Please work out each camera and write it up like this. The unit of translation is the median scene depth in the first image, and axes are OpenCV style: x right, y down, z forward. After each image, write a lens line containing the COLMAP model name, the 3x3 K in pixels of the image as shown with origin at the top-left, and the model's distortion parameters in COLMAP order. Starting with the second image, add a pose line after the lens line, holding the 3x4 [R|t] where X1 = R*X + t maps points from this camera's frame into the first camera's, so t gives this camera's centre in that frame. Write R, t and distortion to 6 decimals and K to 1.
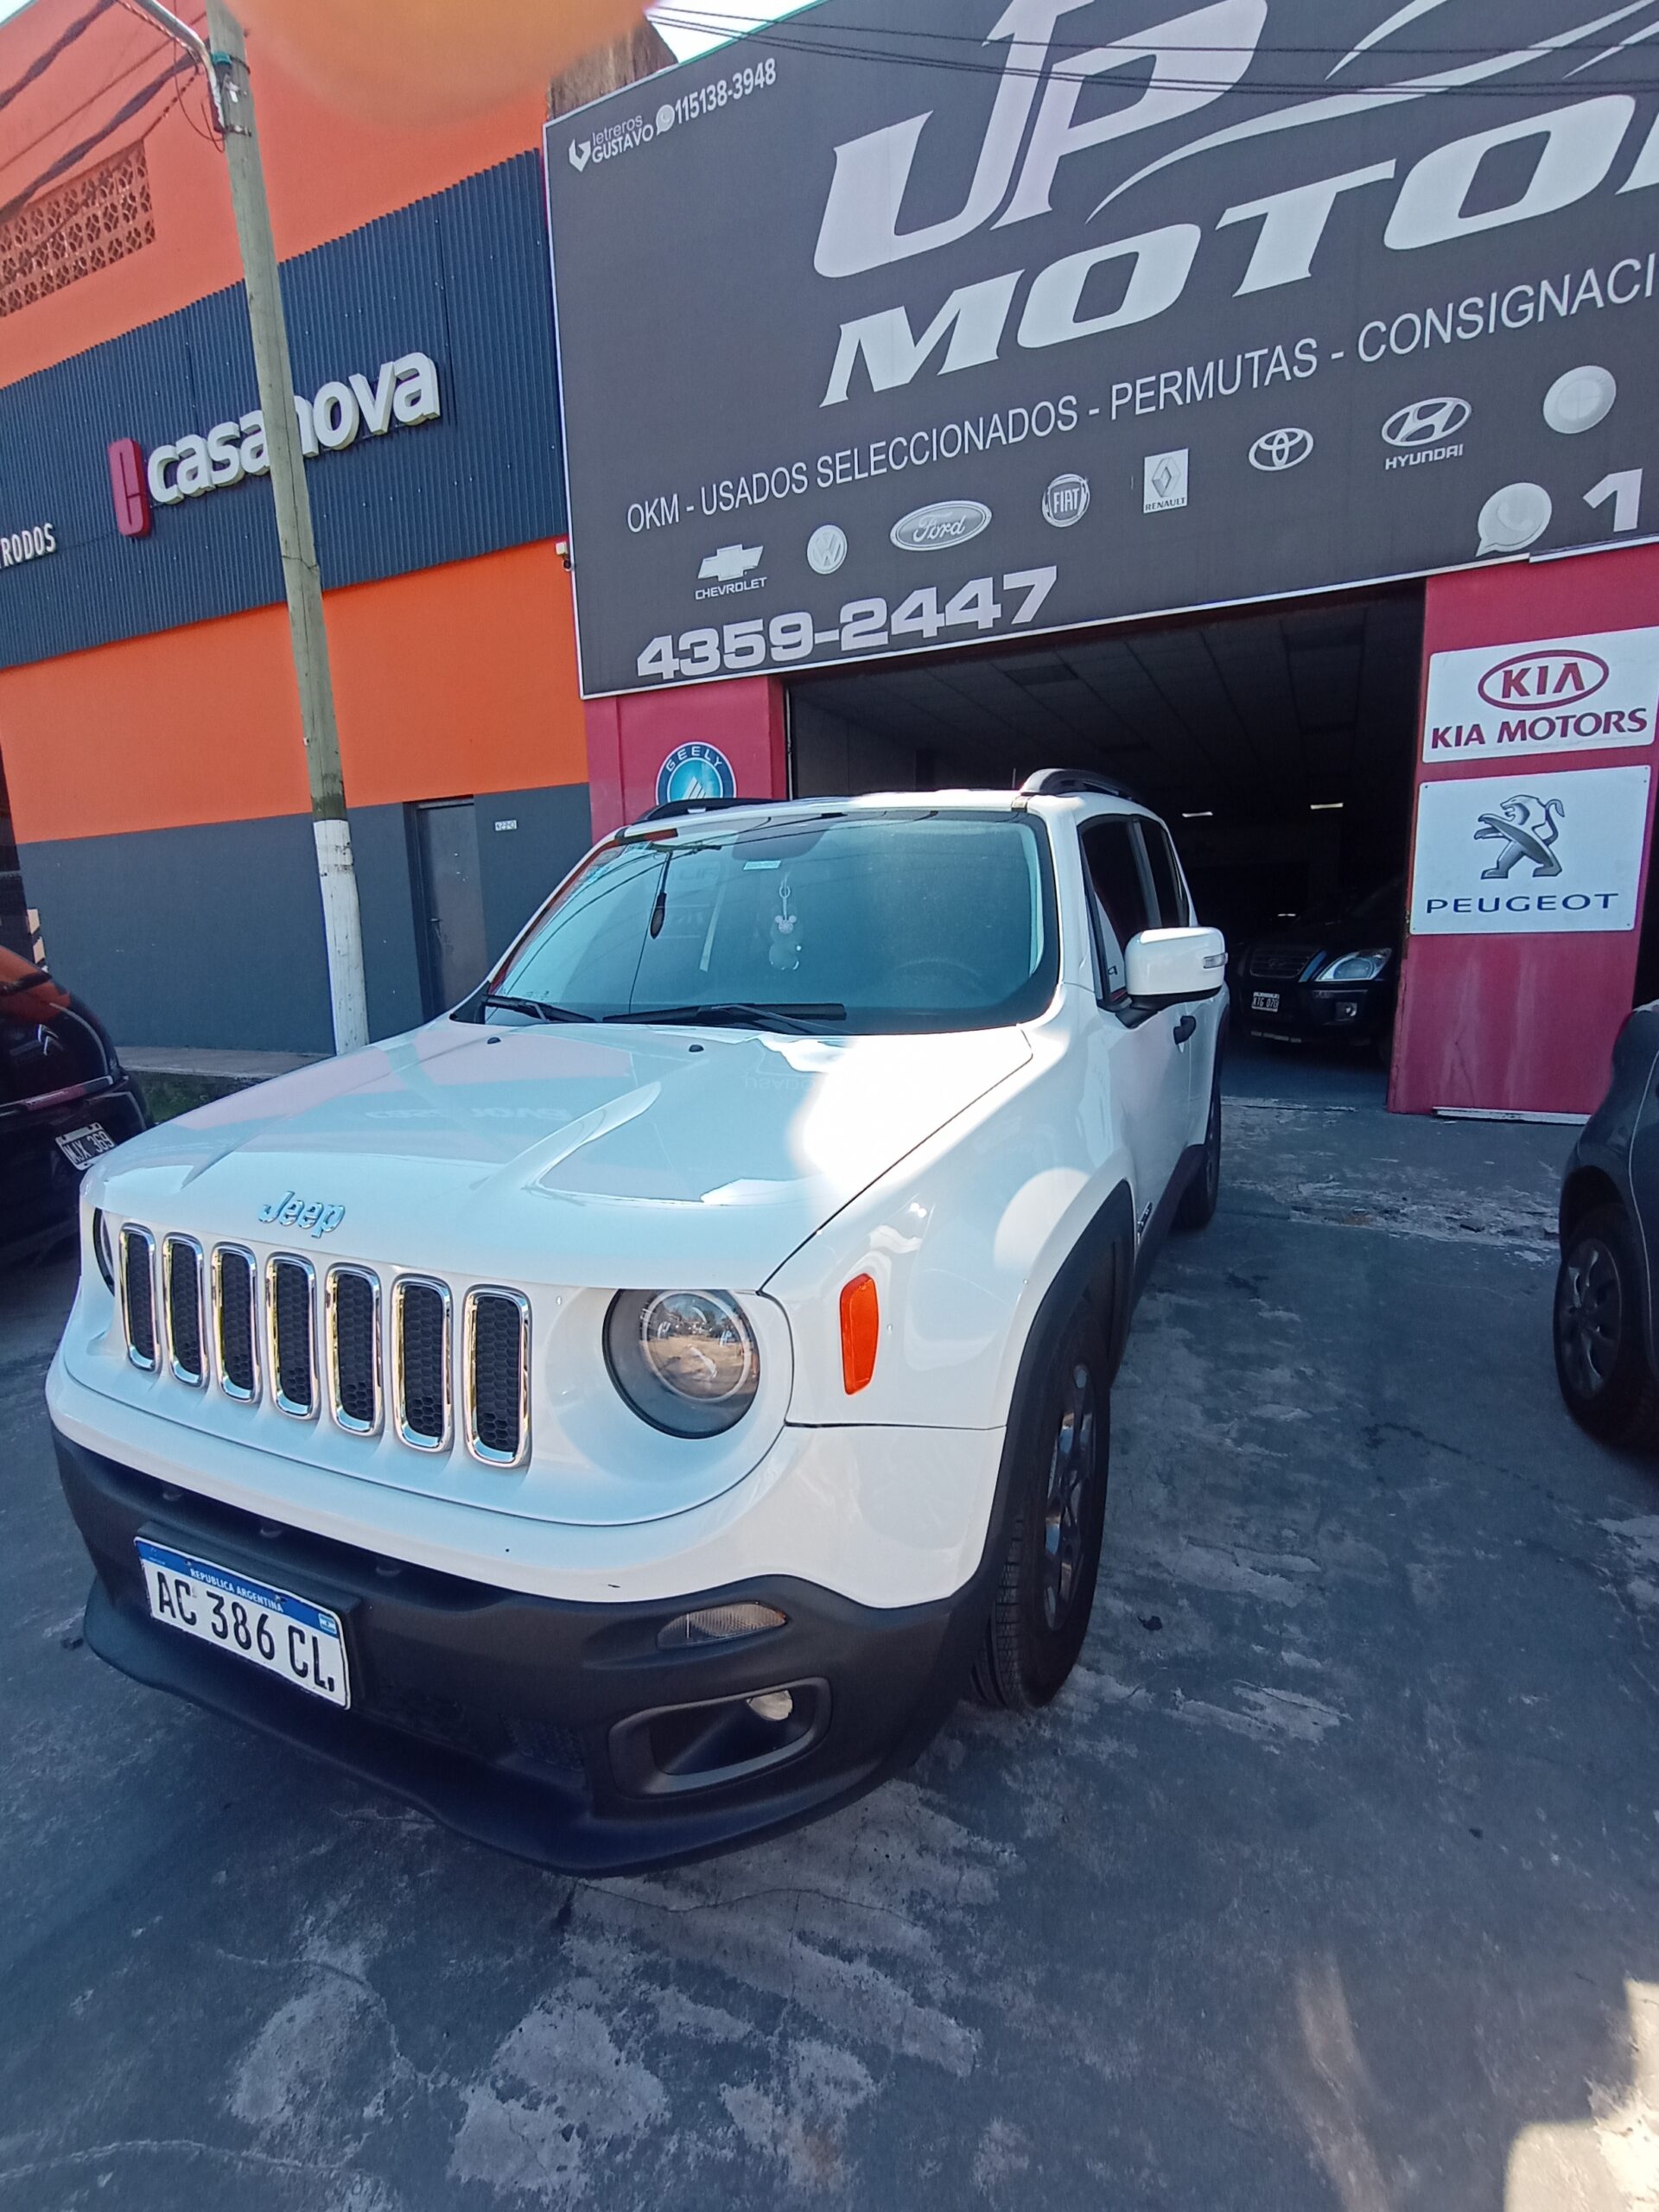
lens RADIAL K [[989.0, 0, 844.8], [0, 989.0, 1114.9], [0, 0, 1]] dist [-0.004242, -0.001048]
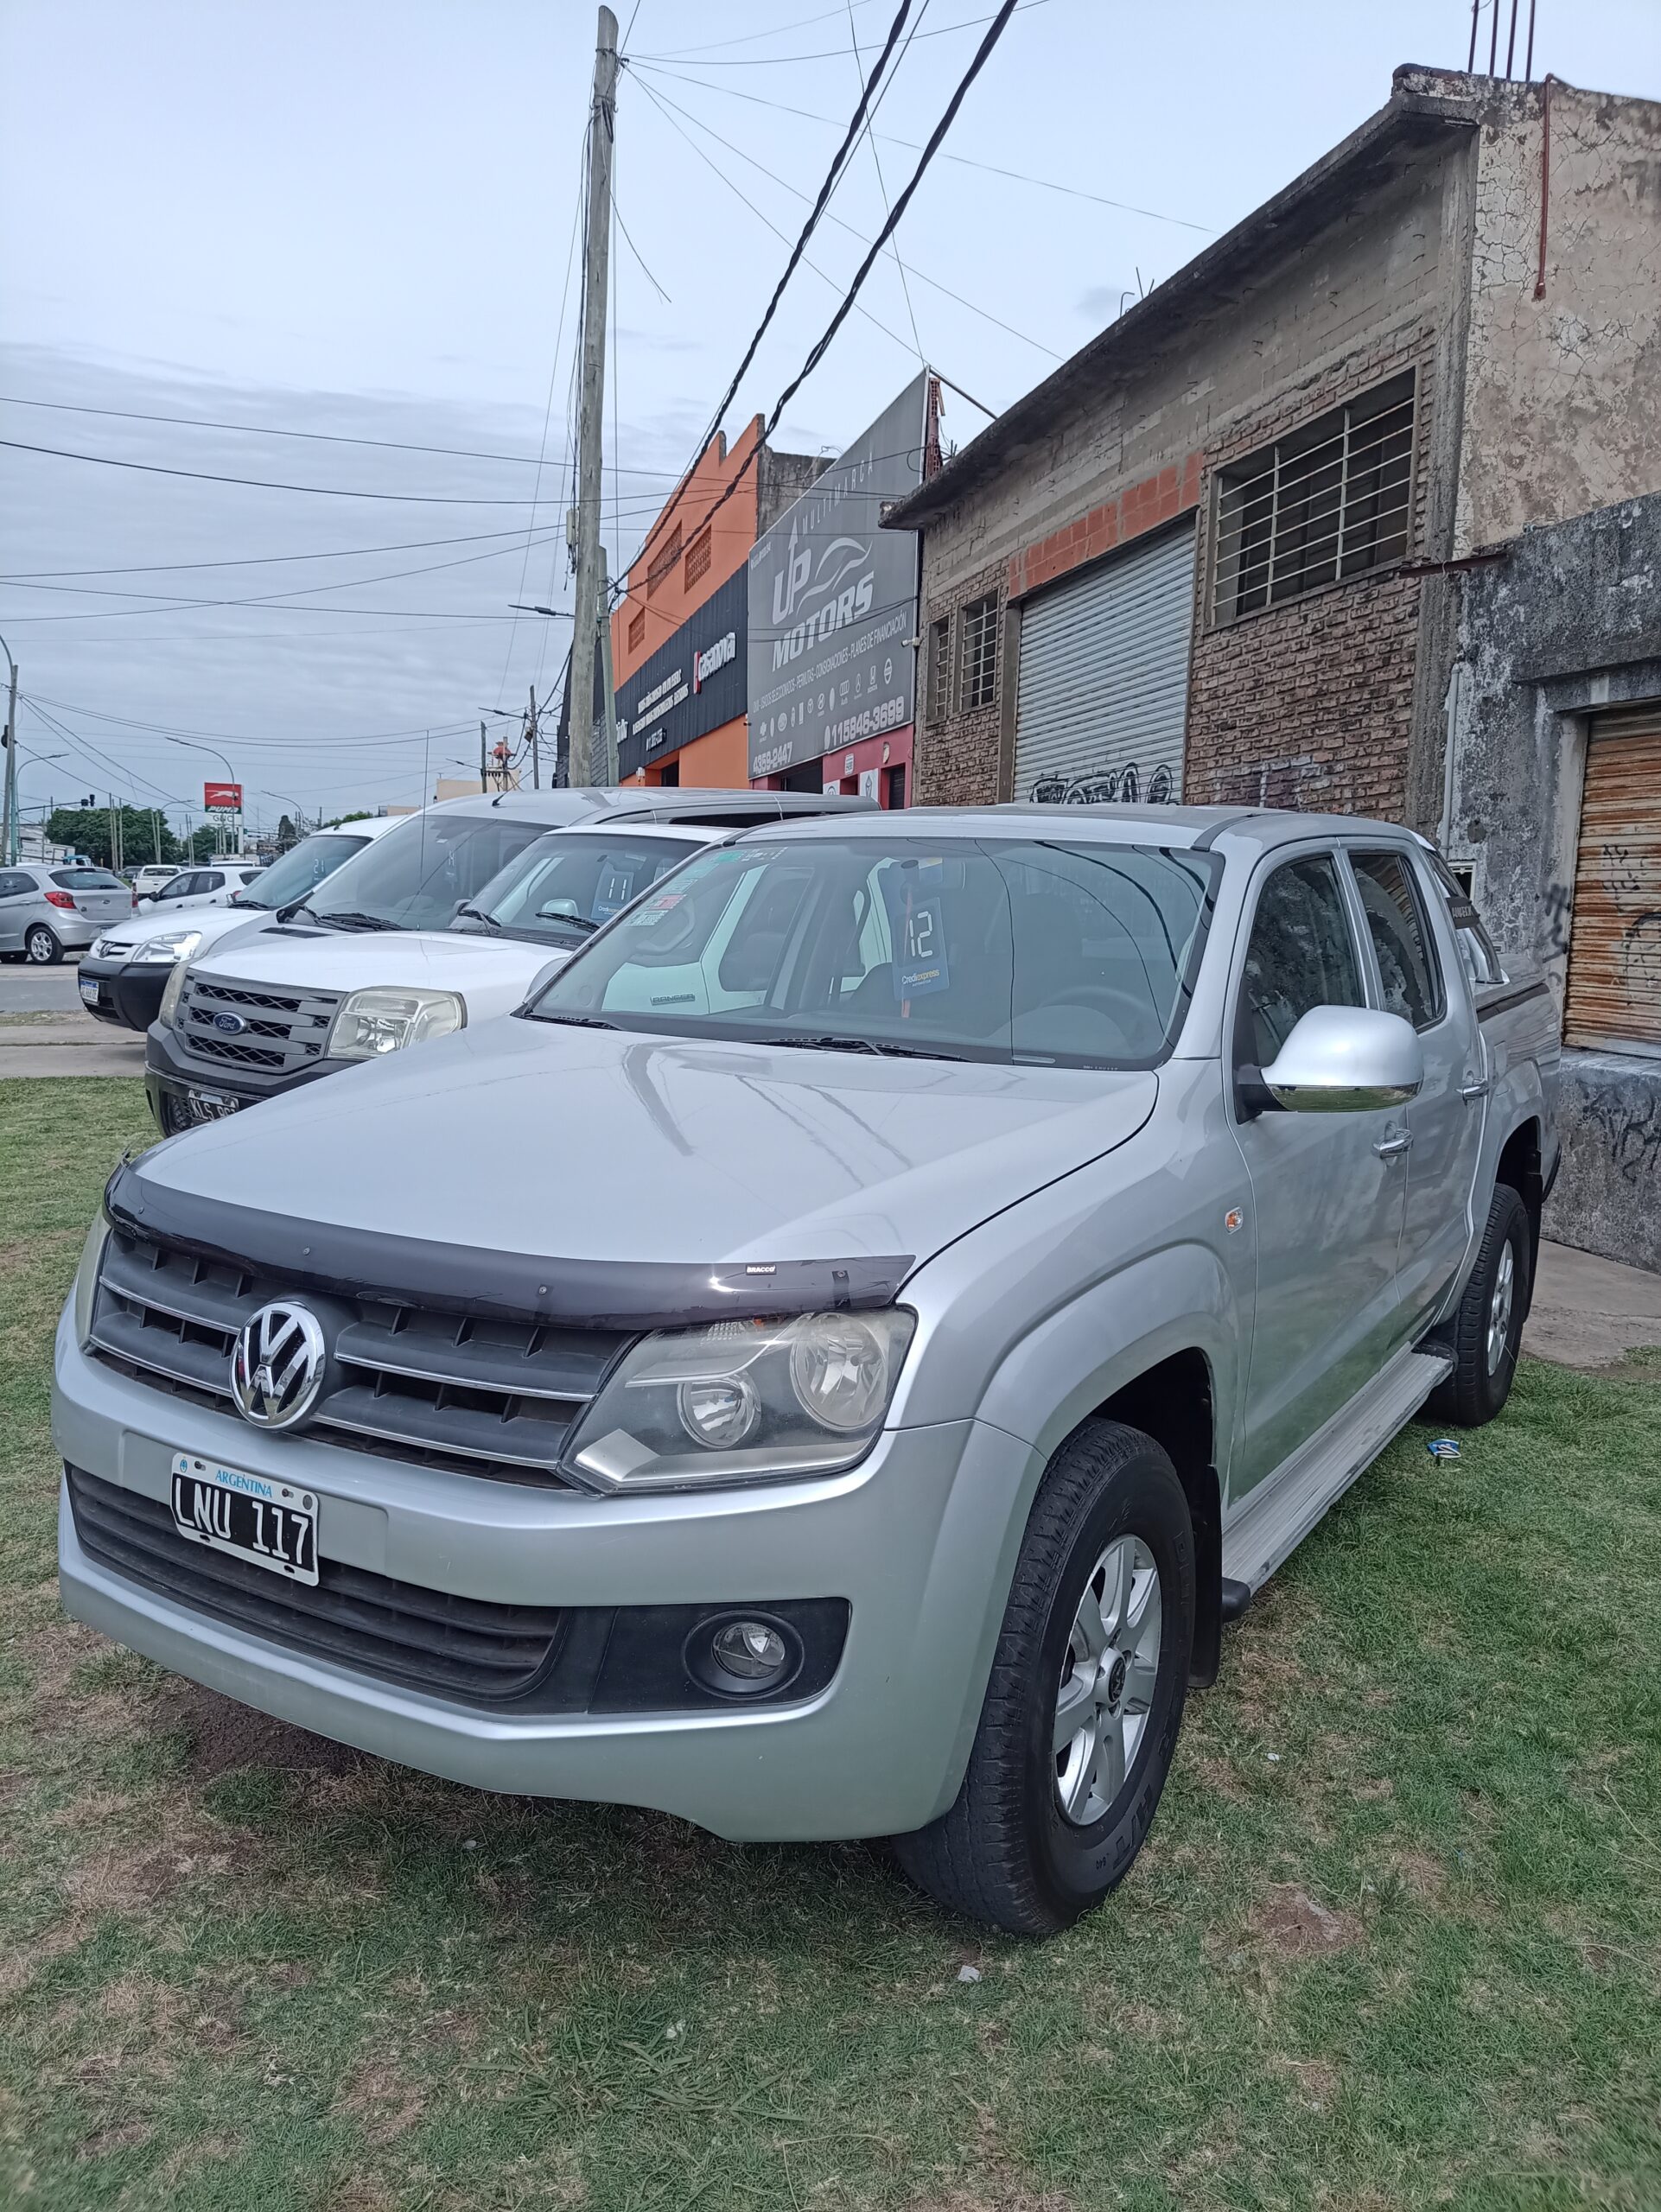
lens RADIAL K [[1627.5, 0, 832.3], [0, 1627.5, 1110.3], [0, 0, 1]] dist [0.116799, -0.226393]
pose [[0.624876, 0.136594, -0.768682, 3.538155], [-0.177060, 0.983716, 0.030870, 0.216460], [0.760381, 0.116813, 0.638886, -1.444693]]
